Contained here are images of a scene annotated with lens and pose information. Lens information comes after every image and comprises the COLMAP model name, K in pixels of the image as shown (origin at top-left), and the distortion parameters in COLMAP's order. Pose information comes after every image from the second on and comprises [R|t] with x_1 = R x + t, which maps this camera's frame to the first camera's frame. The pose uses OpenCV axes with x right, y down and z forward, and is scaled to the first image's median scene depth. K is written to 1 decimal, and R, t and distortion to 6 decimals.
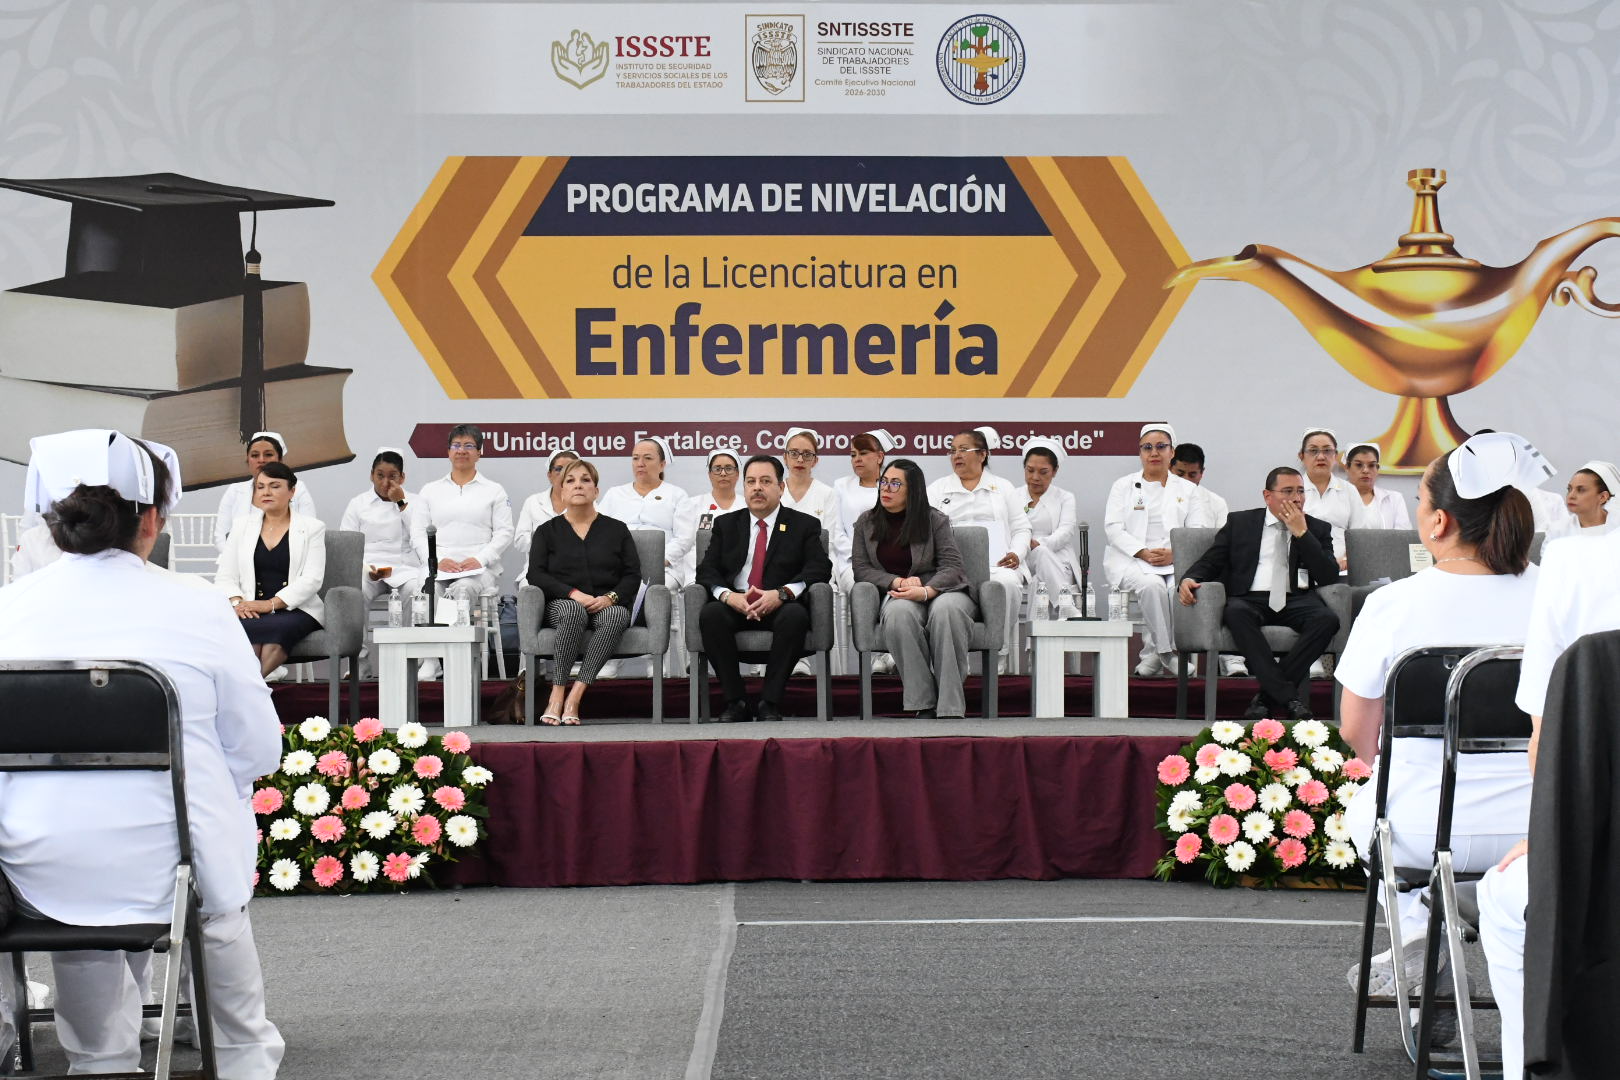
lens RADIAL K [[3916.9, 0, 800.4], [0, 3916.9, 563.6], [0, 0, 1]] dist [0.622906, 0.000000]
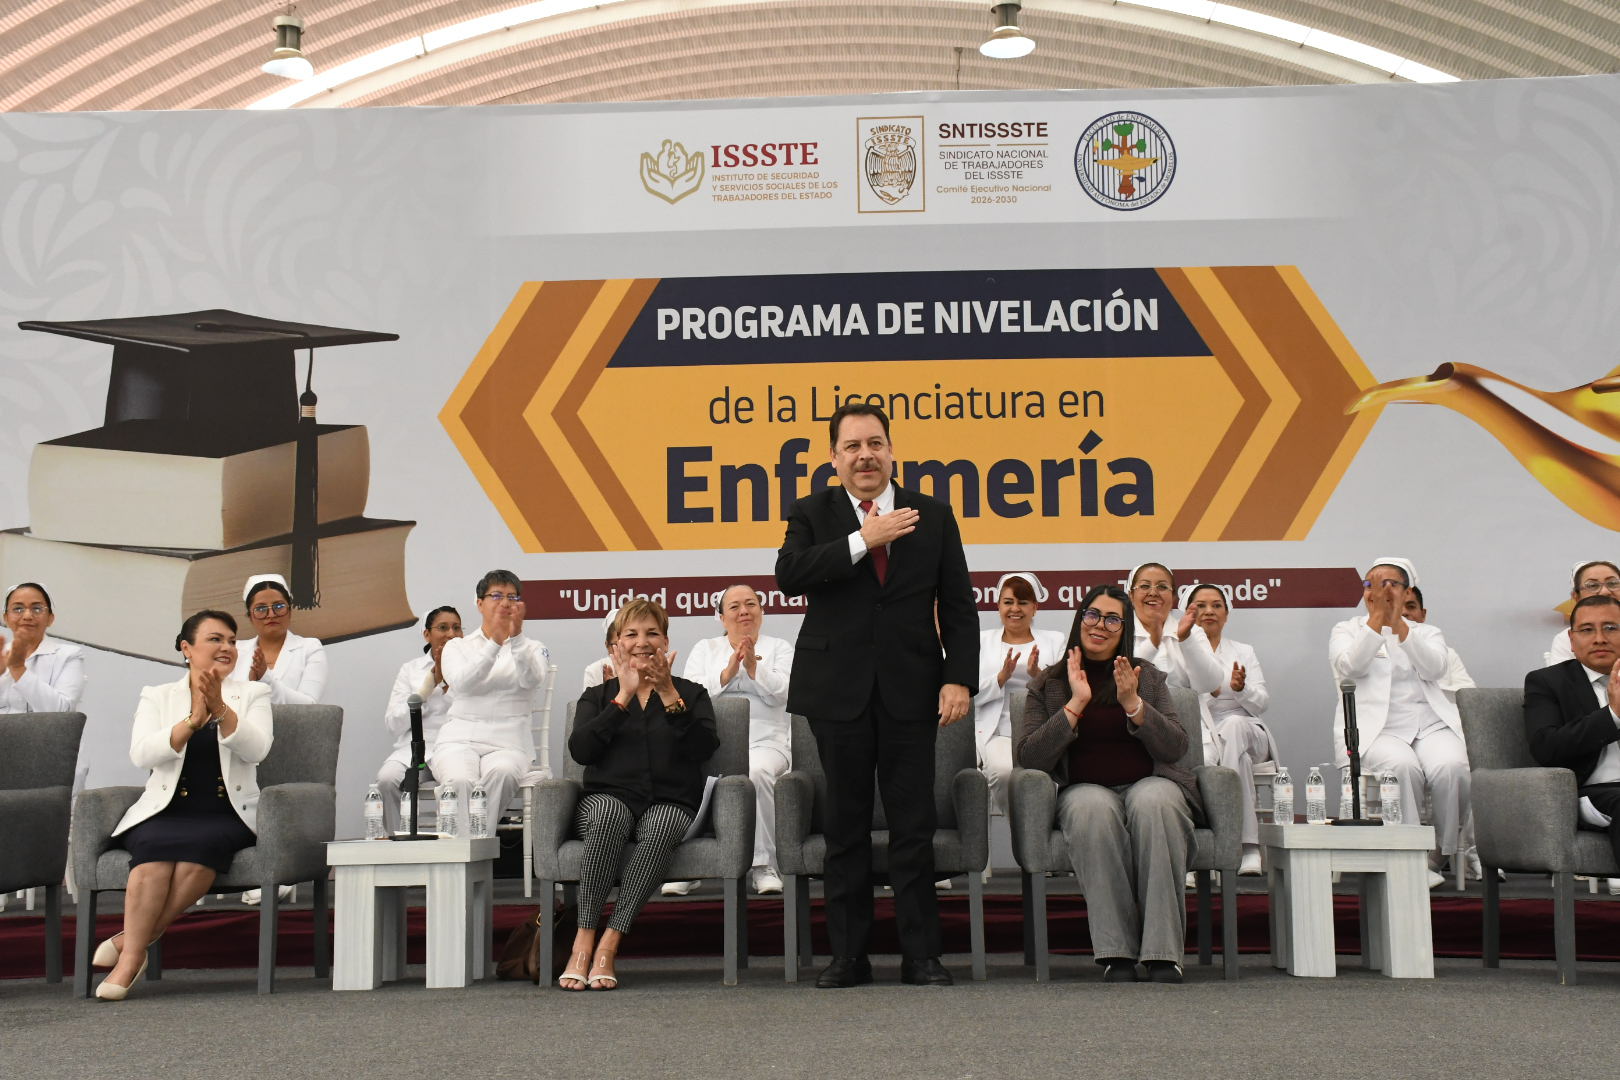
lens RADIAL K [[1994.8, 0, 804.6], [0, 1994.8, 545.9], [0, 0, 1]] dist [0.104553, 0.000000]
pose [[0.998724, -0.014333, -0.048418, -0.005242], [0.009946, 0.995922, -0.089667, -0.002821], [0.049506, 0.089071, 0.994794, 0.560678]]
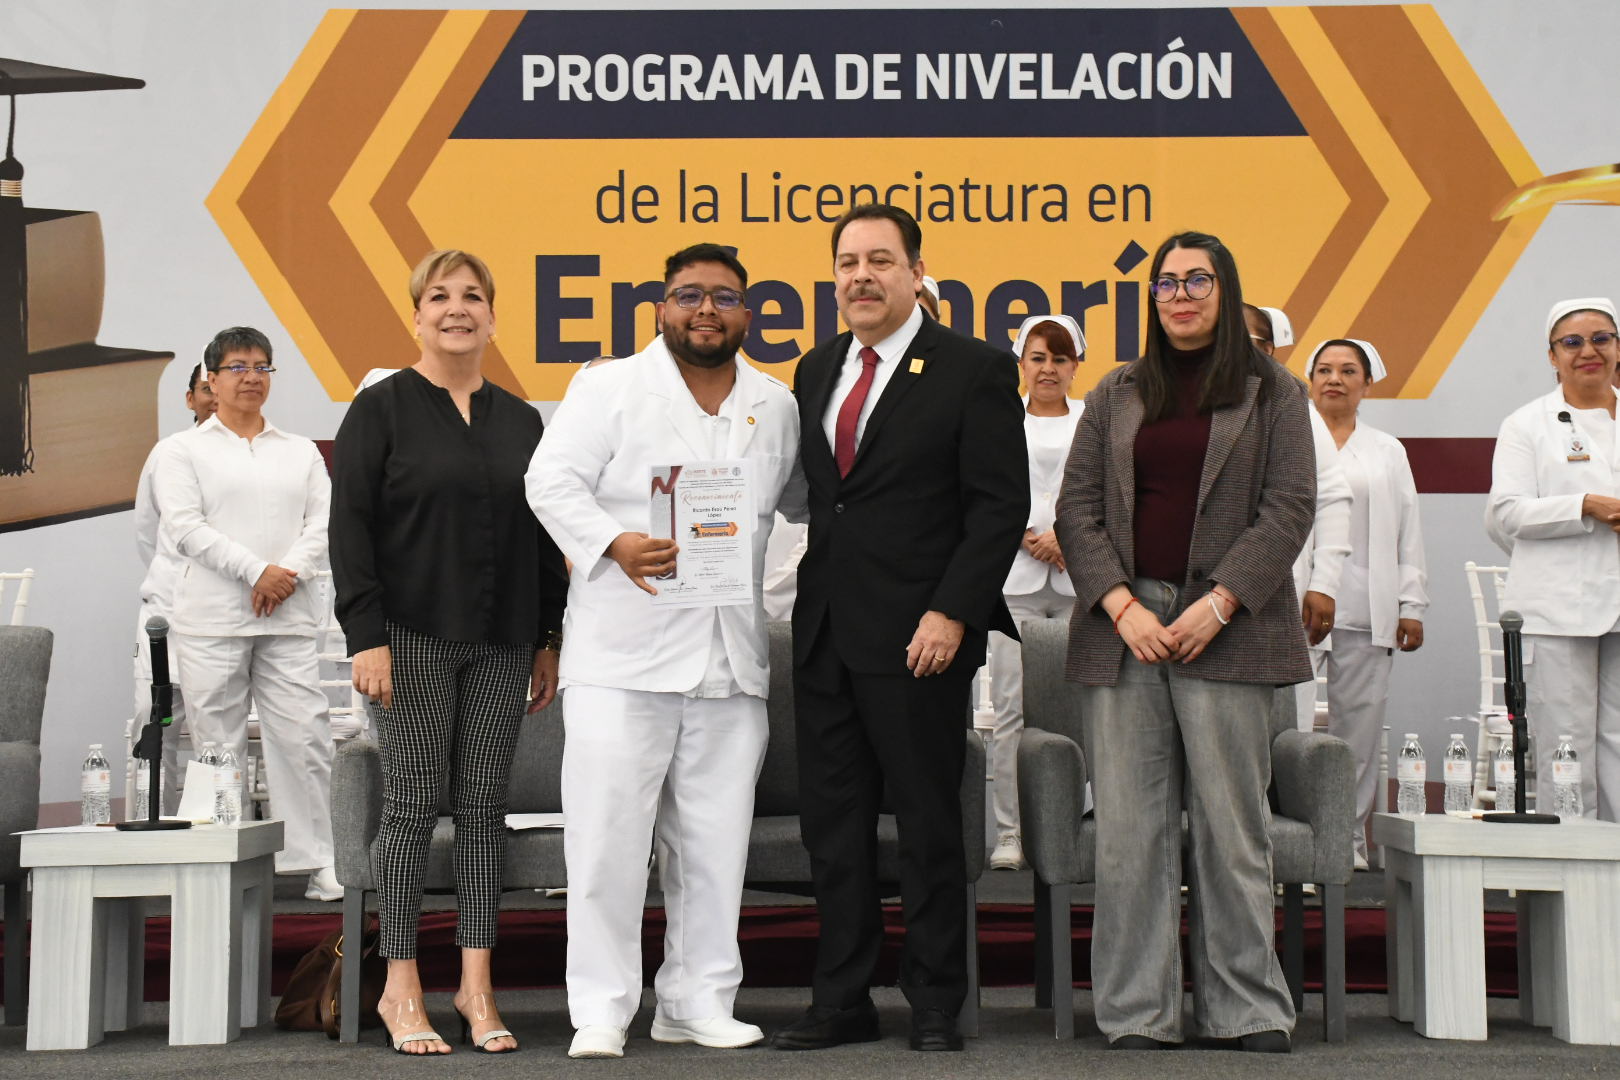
lens RADIAL K [[2556.1, 0, 803.2], [0, 2556.1, 552.5], [0, 0, 1]] dist [0.273448, 0.000000]
pose [[0.999851, 0.001632, -0.017174, -0.007818], [-0.001980, 0.999792, -0.020303, -0.009786], [0.017137, 0.020334, 0.999646, 0.595144]]
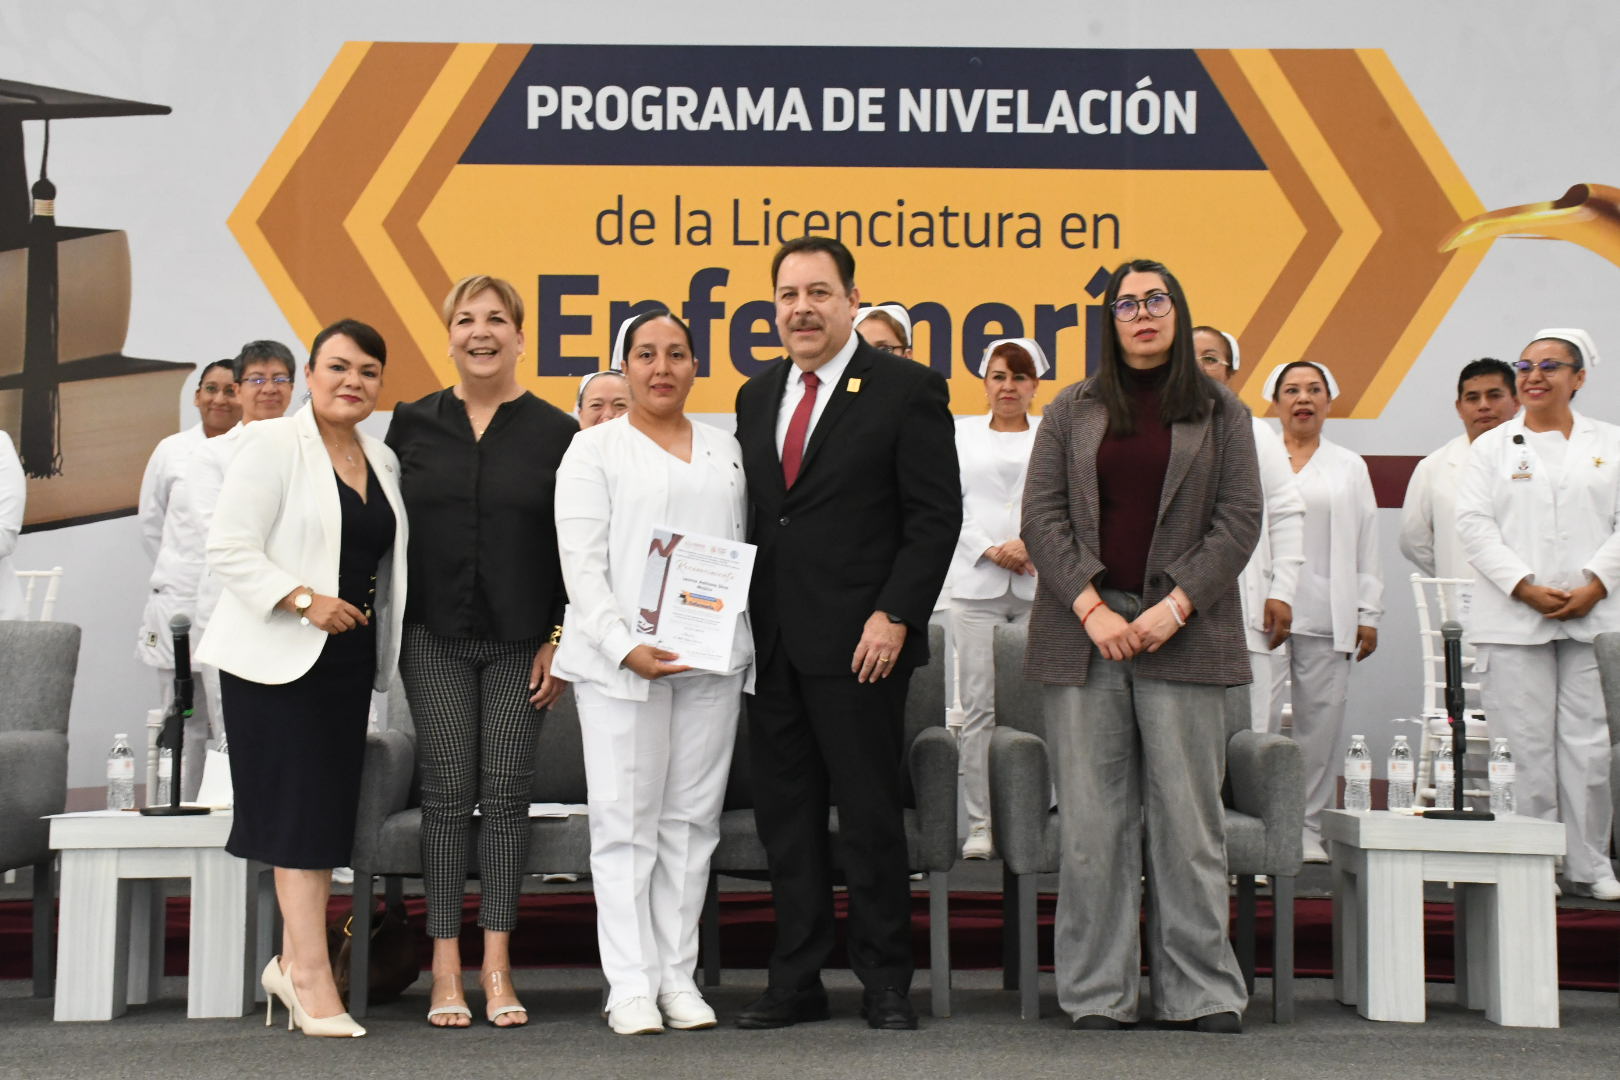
lens RADIAL K [[2456.2, 0, 801.3], [0, 2456.2, 536.7], [0, 0, 1]] dist [0.243495, 0.000000]
pose [[0.999871, 0.010748, -0.011909, -0.007804], [-0.011077, 0.999547, -0.027992, -0.010104], [0.011603, 0.028121, 0.999537, 0.589222]]
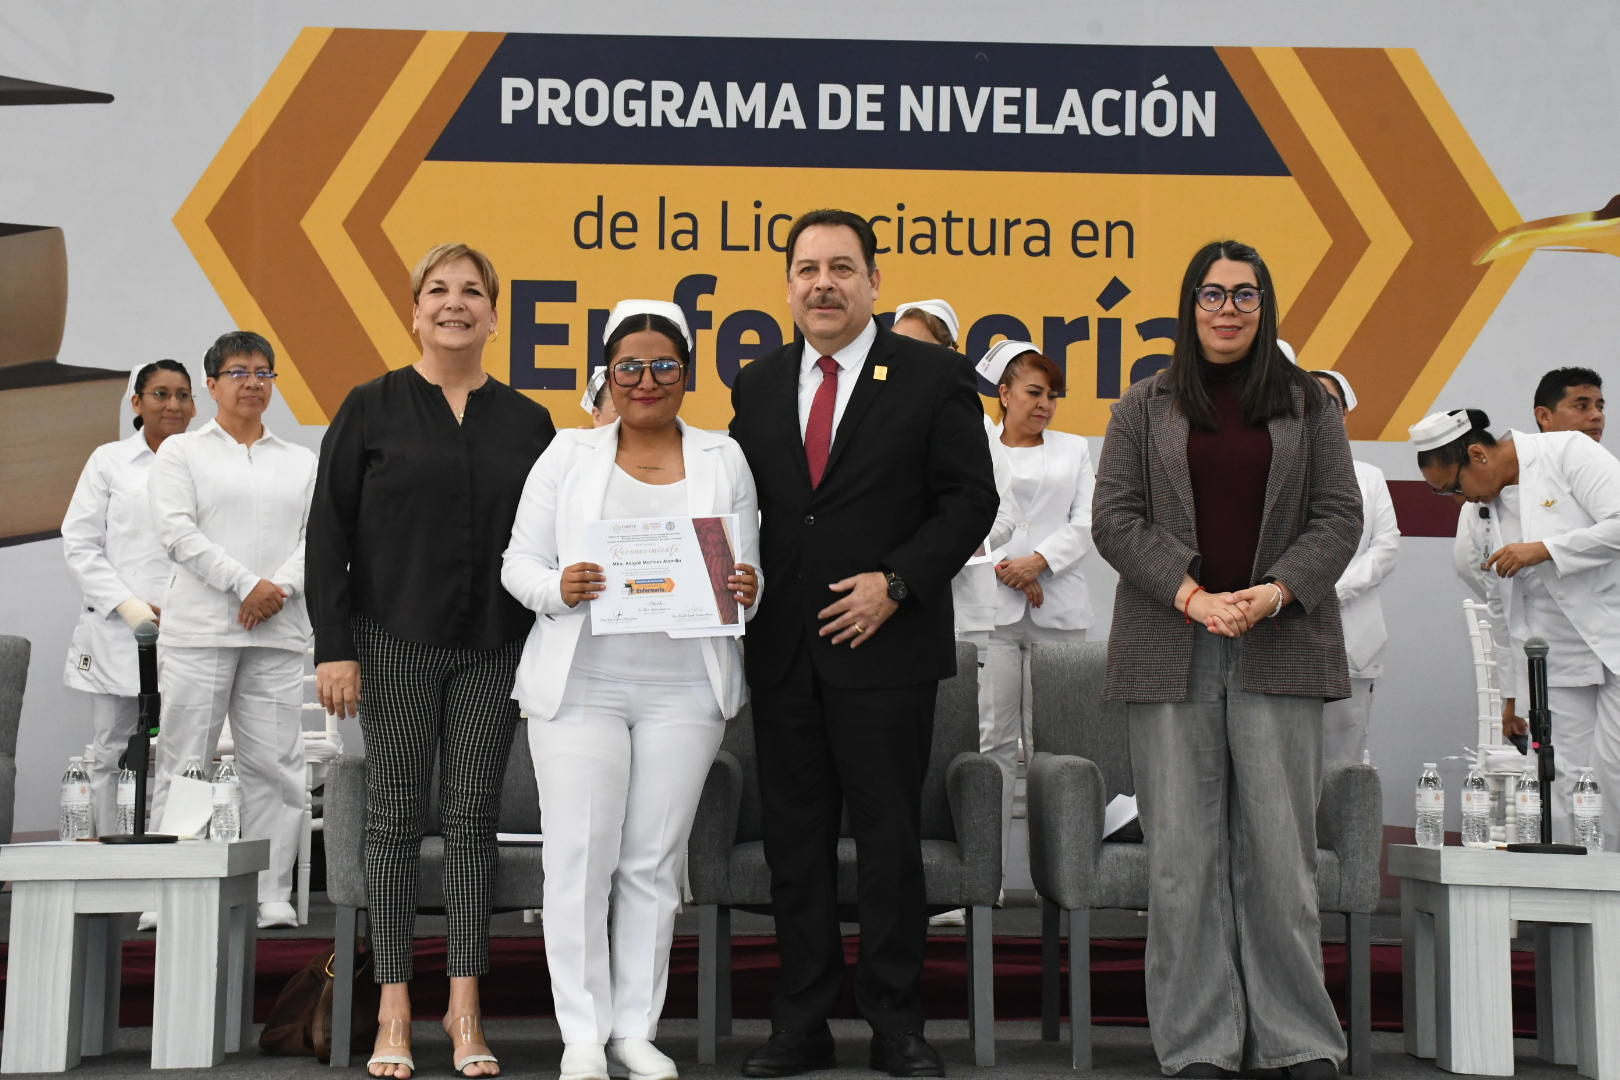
lens RADIAL K [[2556.1, 0, 792.6], [0, 2556.1, 548.9], [0, 0, 1]] dist [0.273448, 0.000000]
pose [[0.999688, 0.016843, 0.018445, -0.020106], [-0.015867, 0.998529, -0.051847, -0.003172], [-0.019291, 0.051538, 0.998485, 0.602247]]
